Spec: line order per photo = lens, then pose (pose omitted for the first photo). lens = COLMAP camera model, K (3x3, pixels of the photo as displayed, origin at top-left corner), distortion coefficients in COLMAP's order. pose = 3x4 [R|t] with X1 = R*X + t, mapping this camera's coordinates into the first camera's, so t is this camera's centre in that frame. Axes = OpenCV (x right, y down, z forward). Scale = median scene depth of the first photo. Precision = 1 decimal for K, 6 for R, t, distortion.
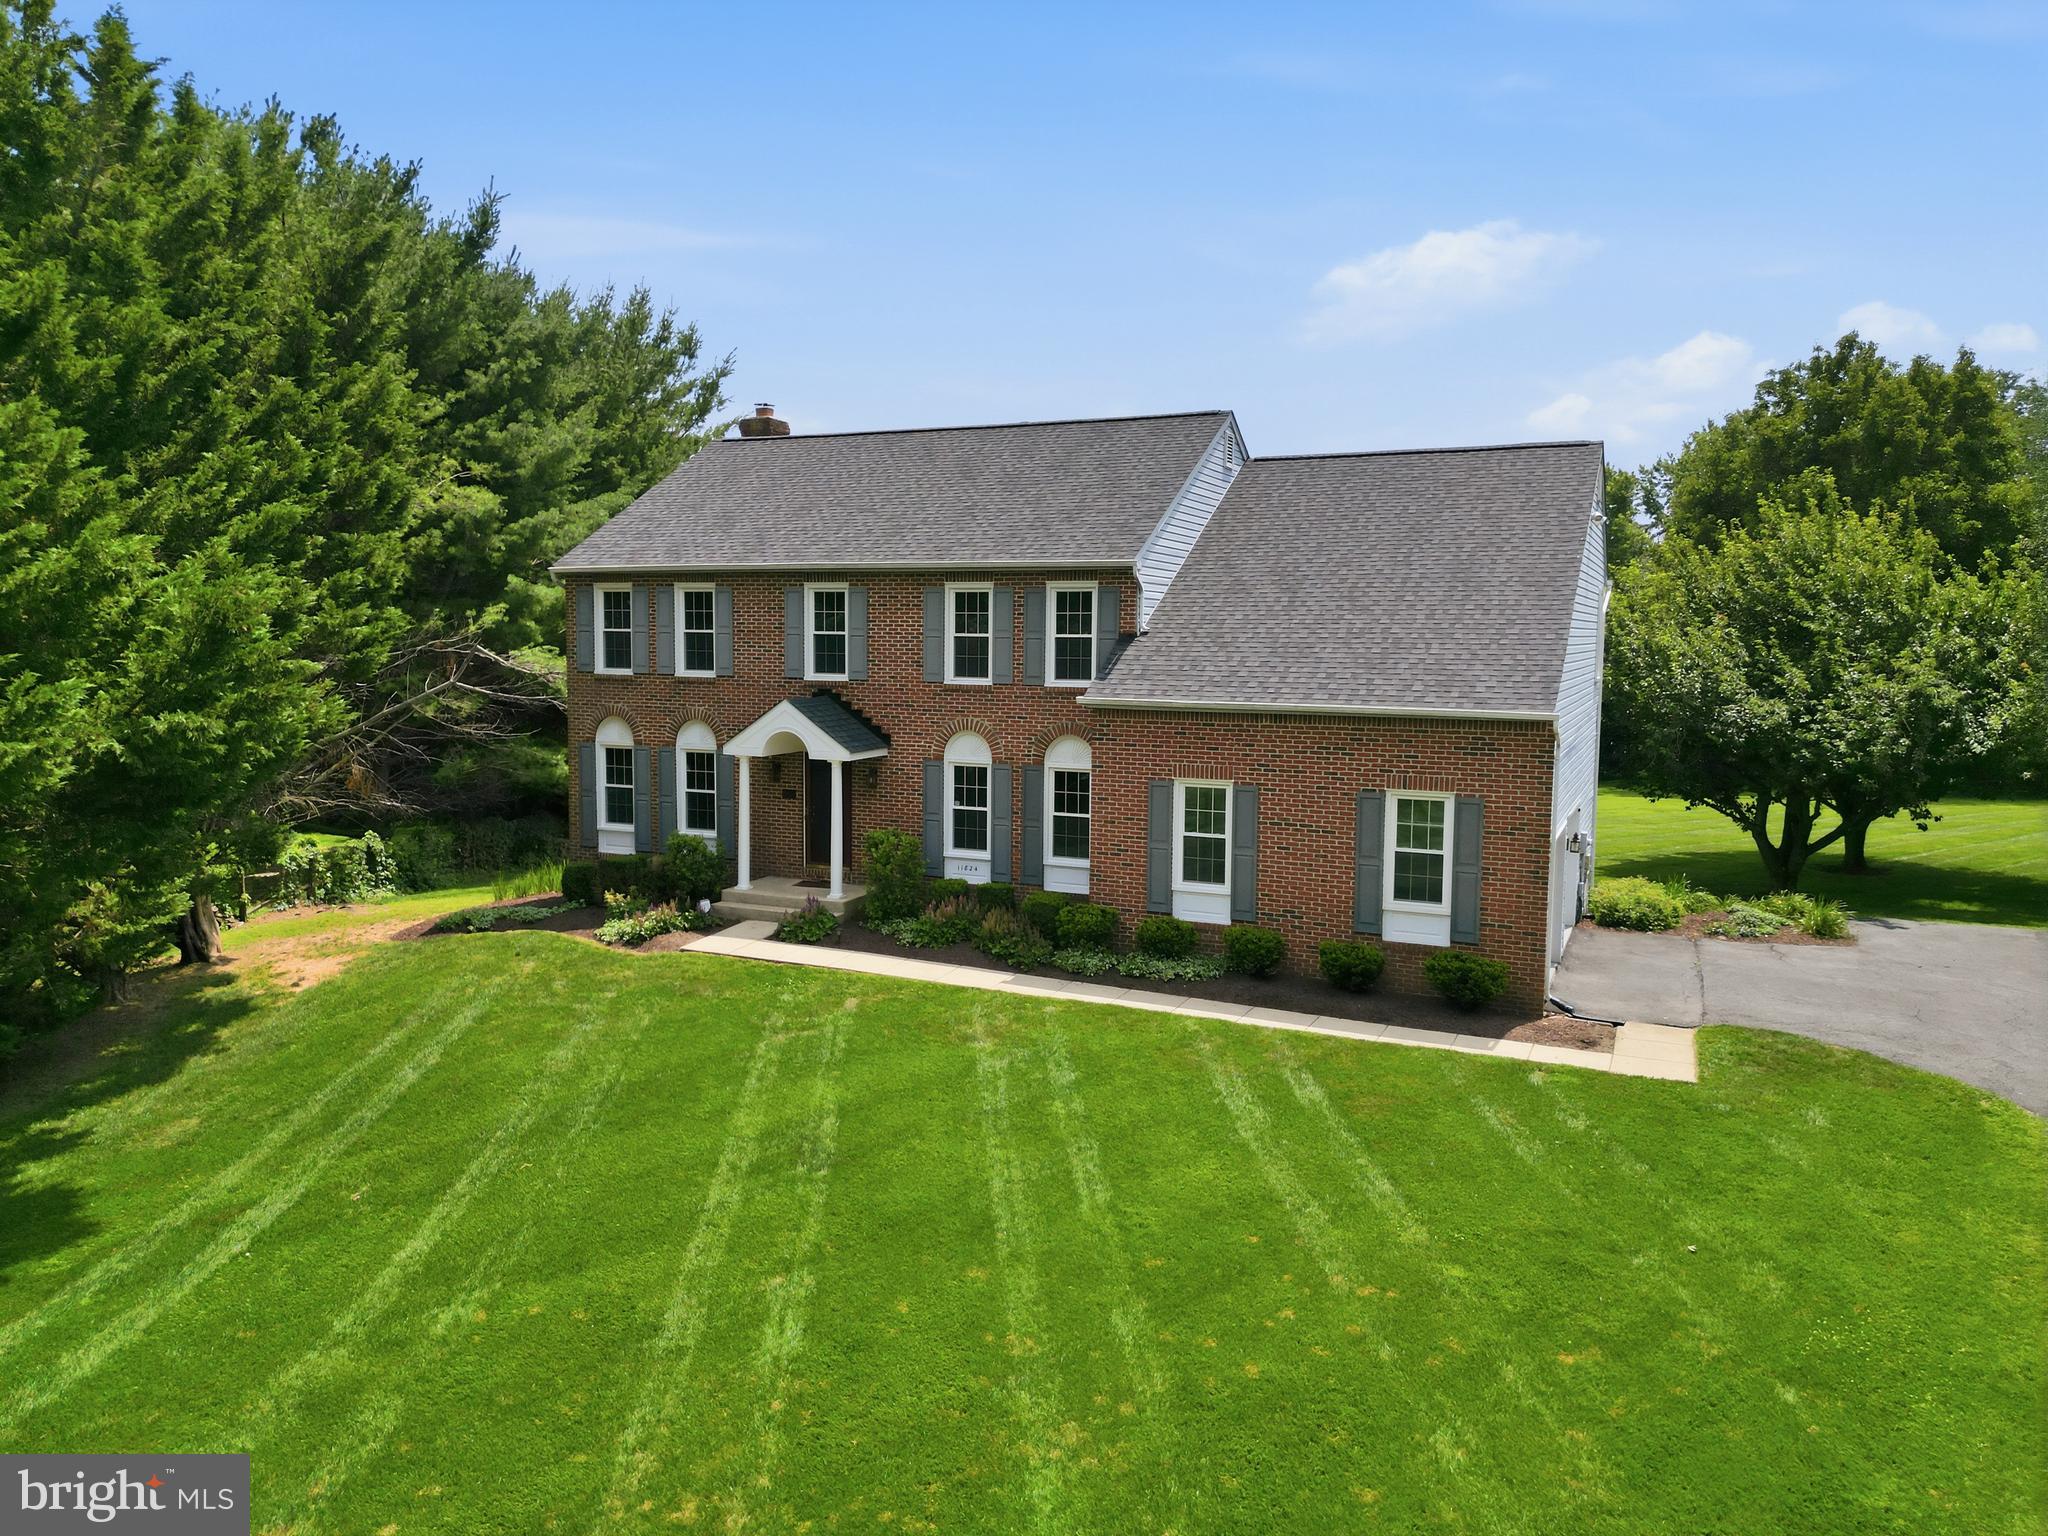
lens RADIAL K [[1438.4, 0, 1024.0], [0, 1438.4, 768.0], [0, 0, 1]] dist [0.070612, -0.067088]
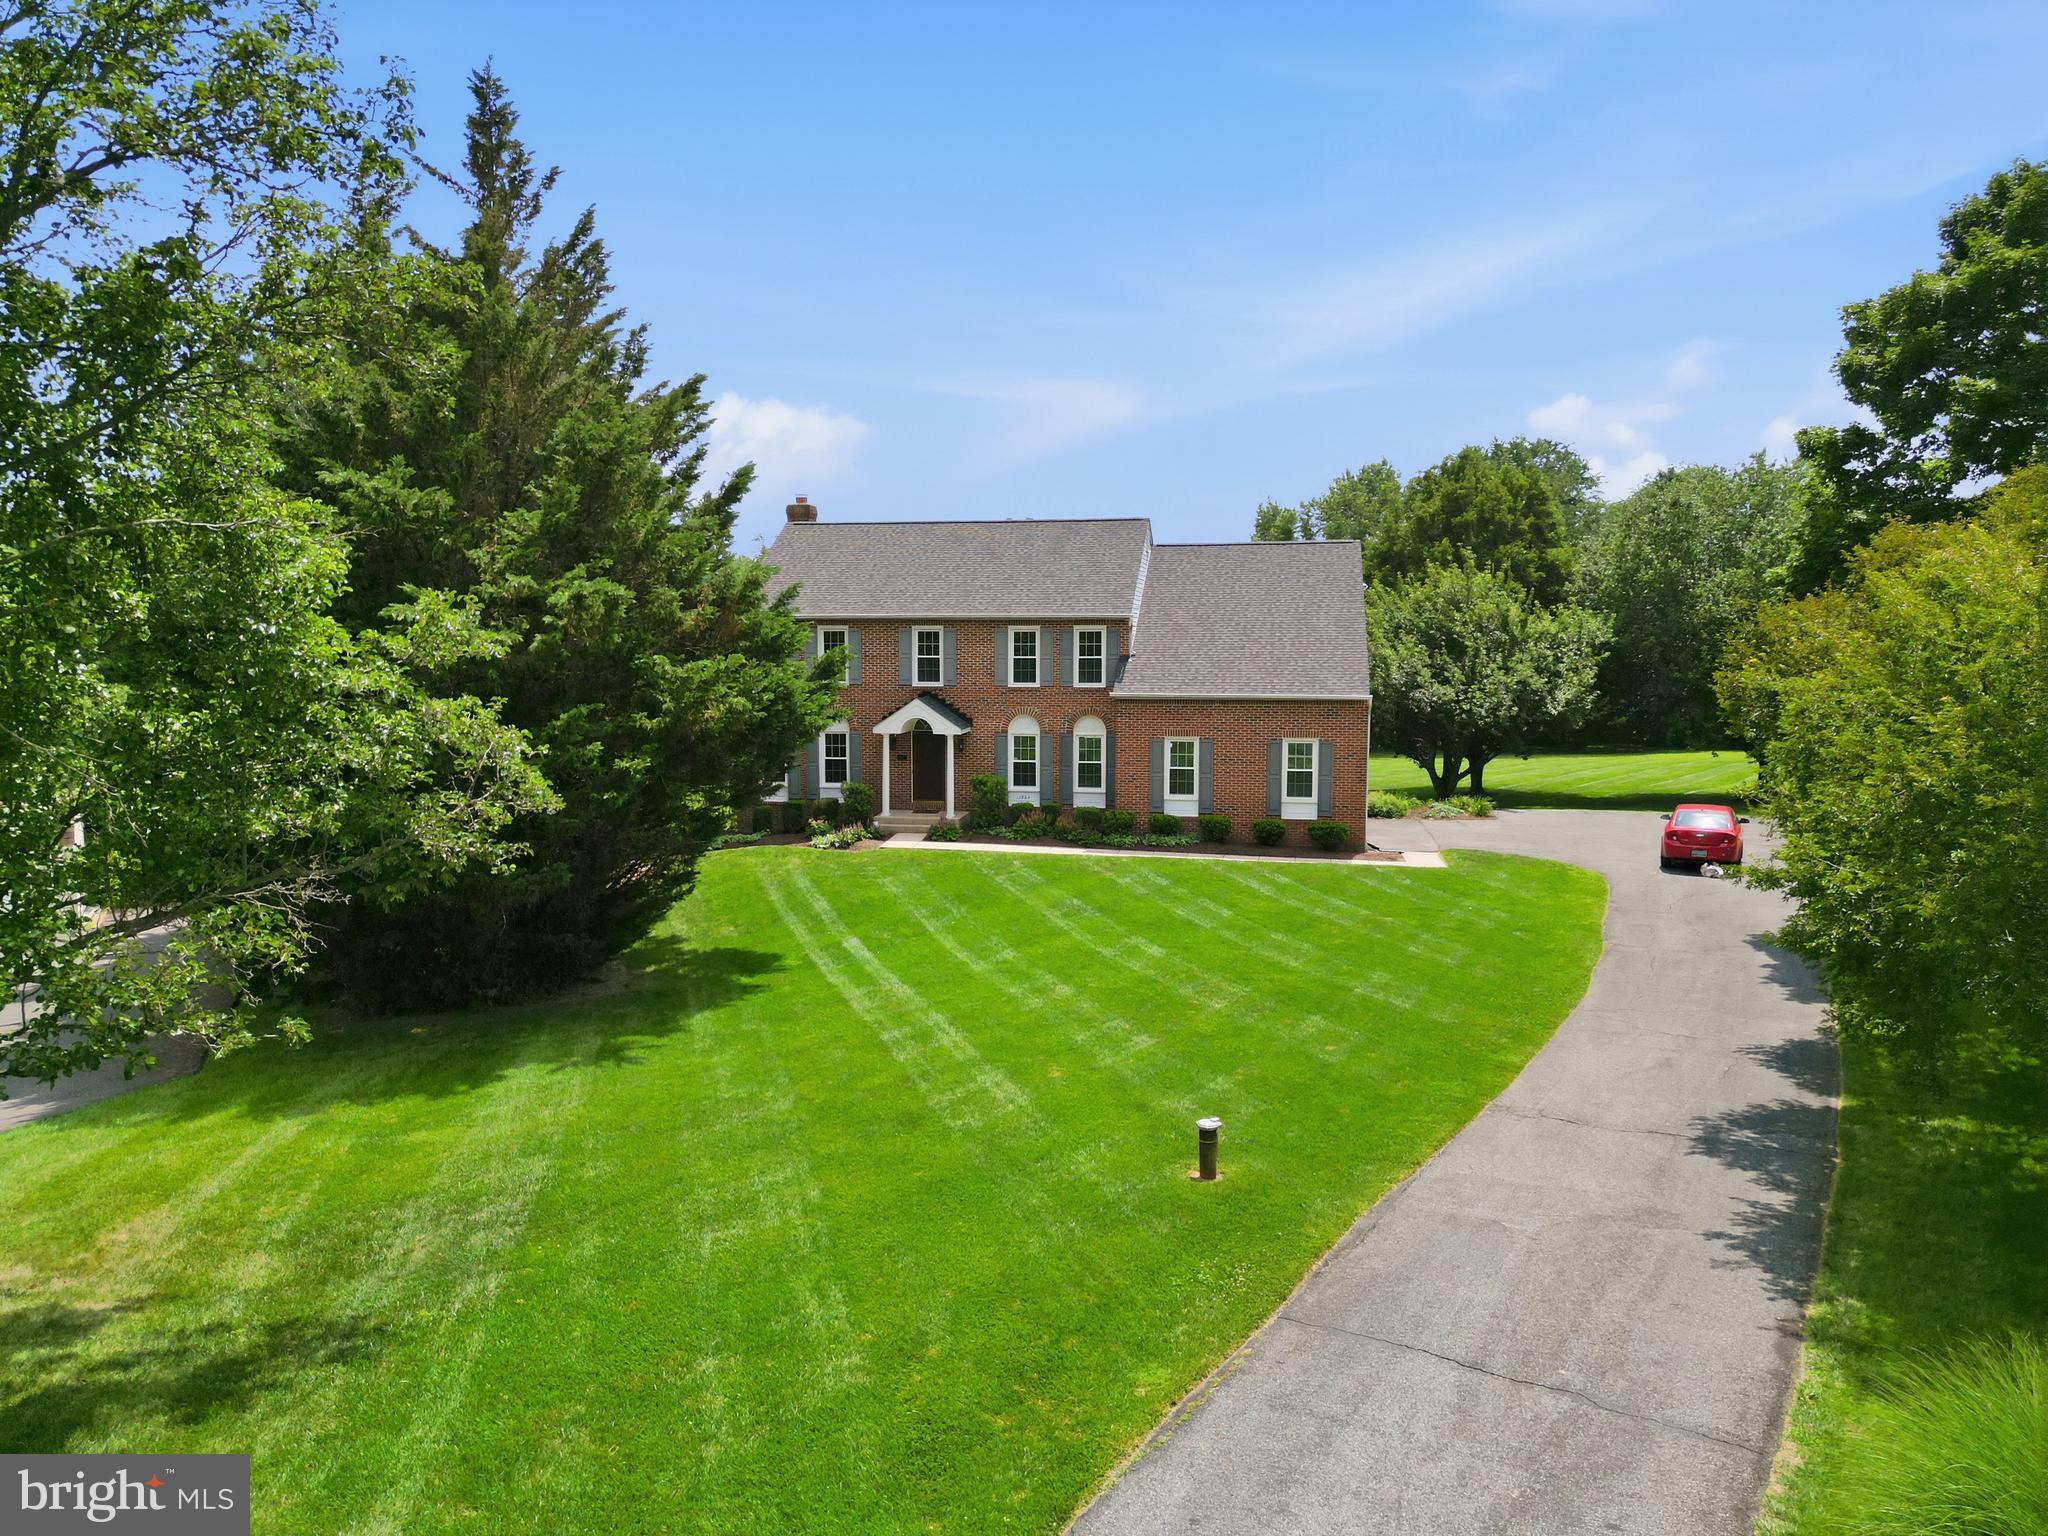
lens RADIAL K [[1432.5, 0, 1014.2], [0, 1432.5, 766.2], [0, 0, 1]] dist [0.069984, -0.069162]
pose [[0.971640, -0.033264, 0.234115, -0.452700], [0.032809, 0.999445, 0.005840, 0.024713], [-0.234179, 0.002006, 0.972191, -0.632110]]
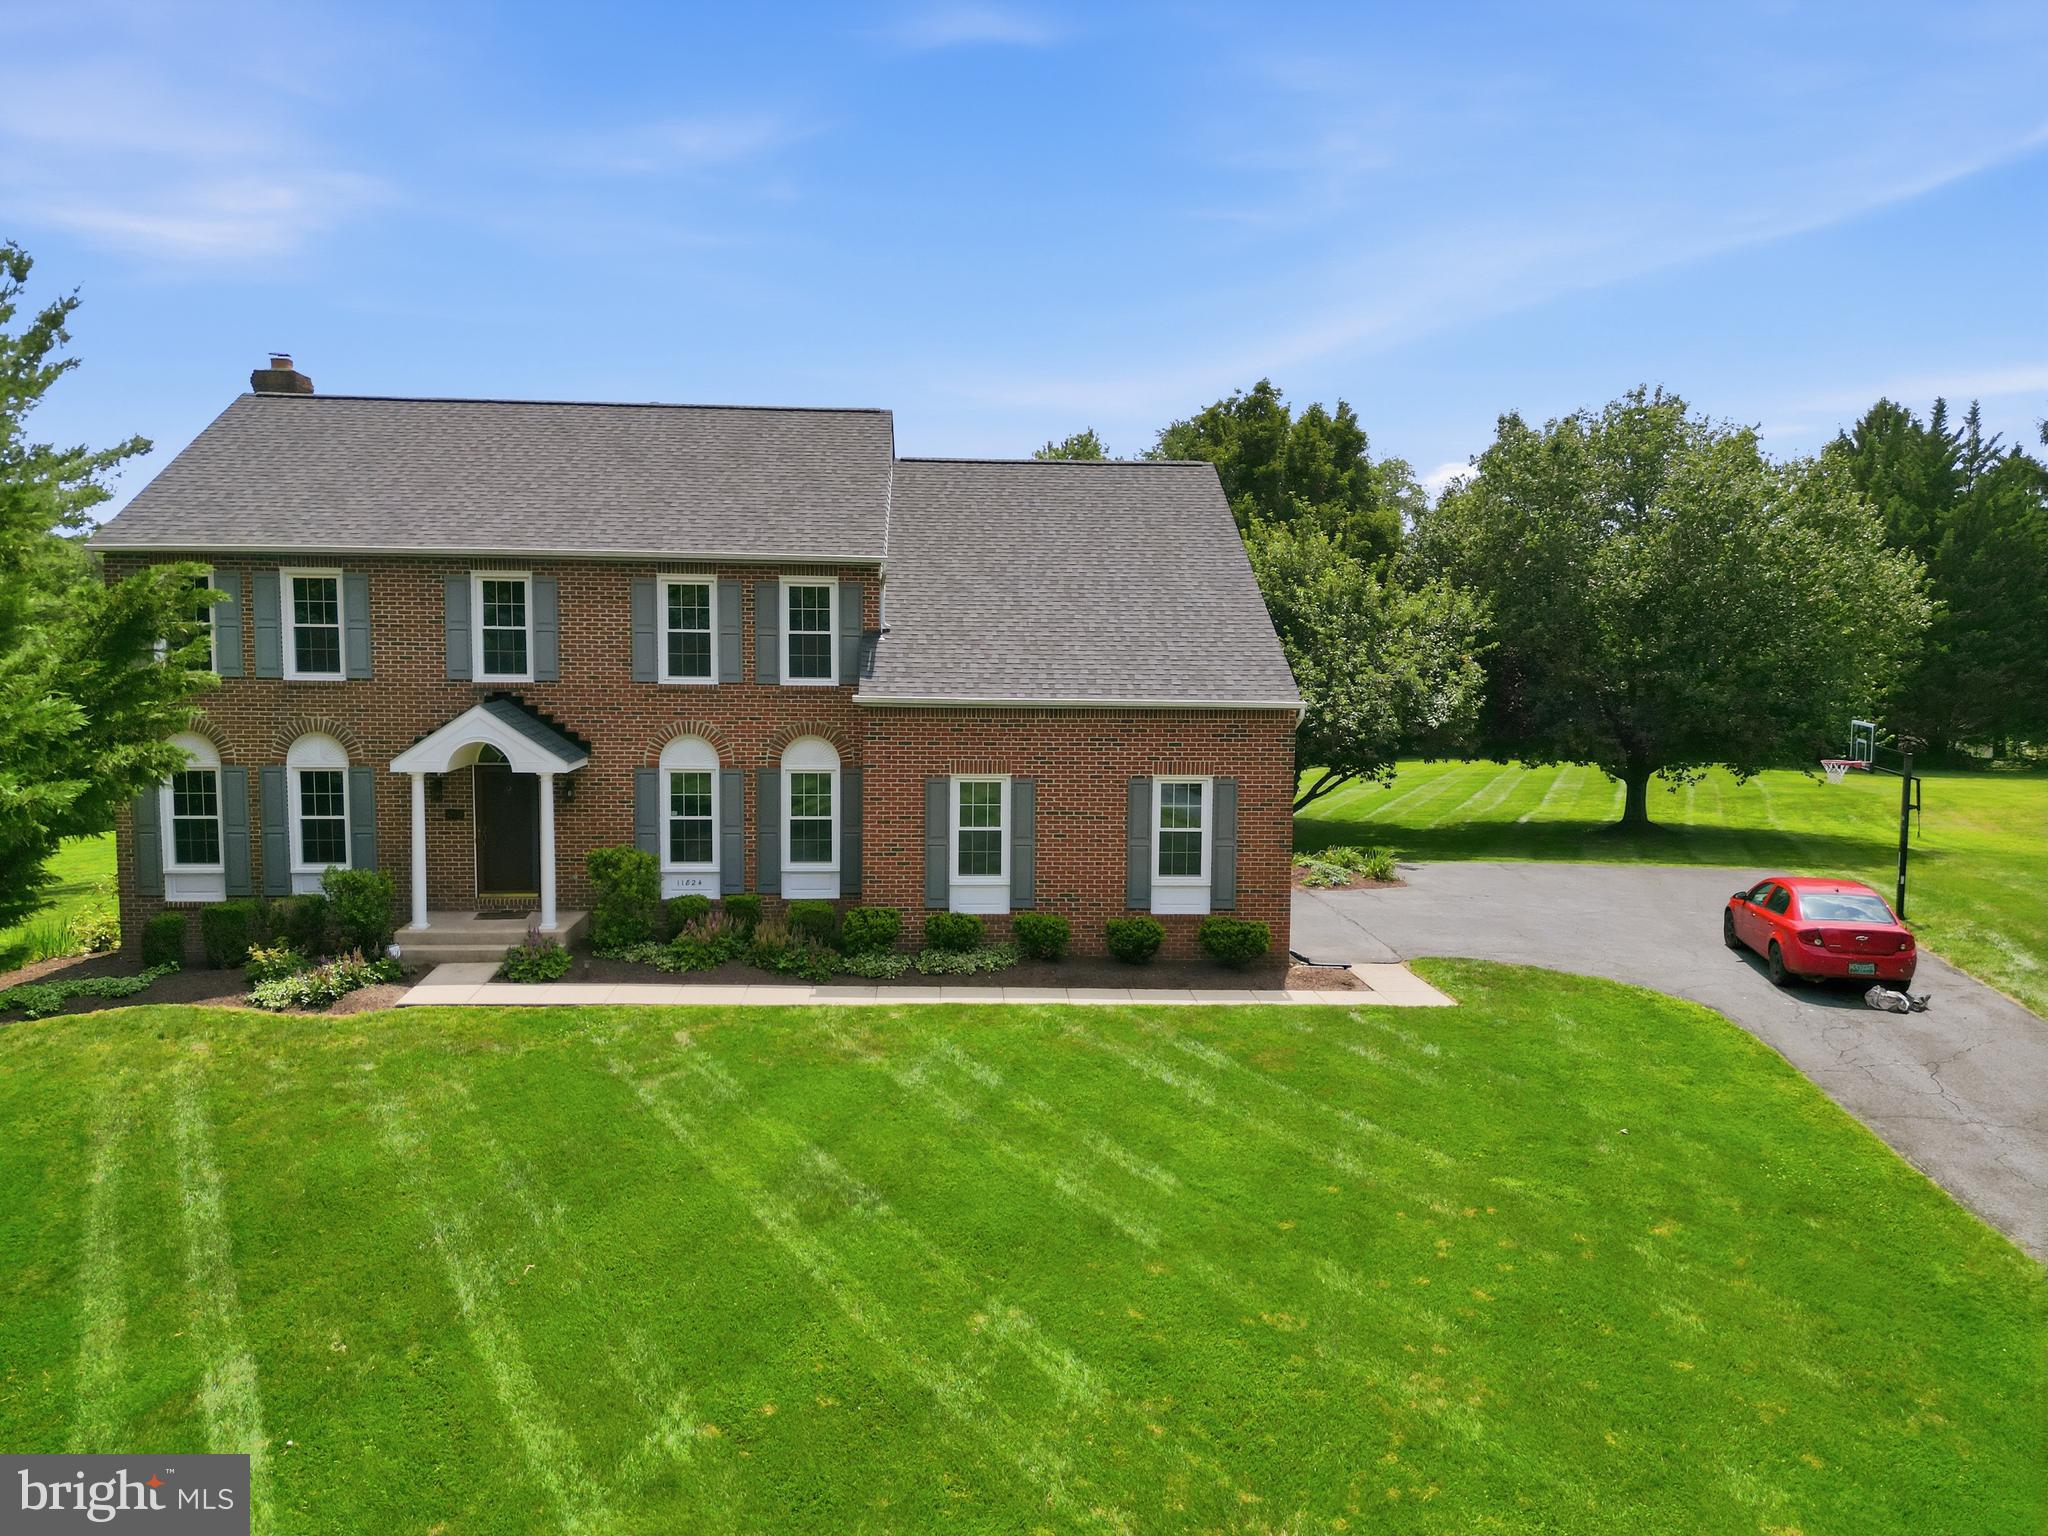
lens RADIAL K [[1438.4, 0, 1024.0], [0, 1438.4, 768.0], [0, 0, 1]] dist [0.070612, -0.067088]
pose [[0.883868, -0.043539, 0.465706, -0.289953], [0.041319, 0.999034, 0.014980, -0.009447], [-0.465908, 0.006002, 0.884813, 0.075511]]
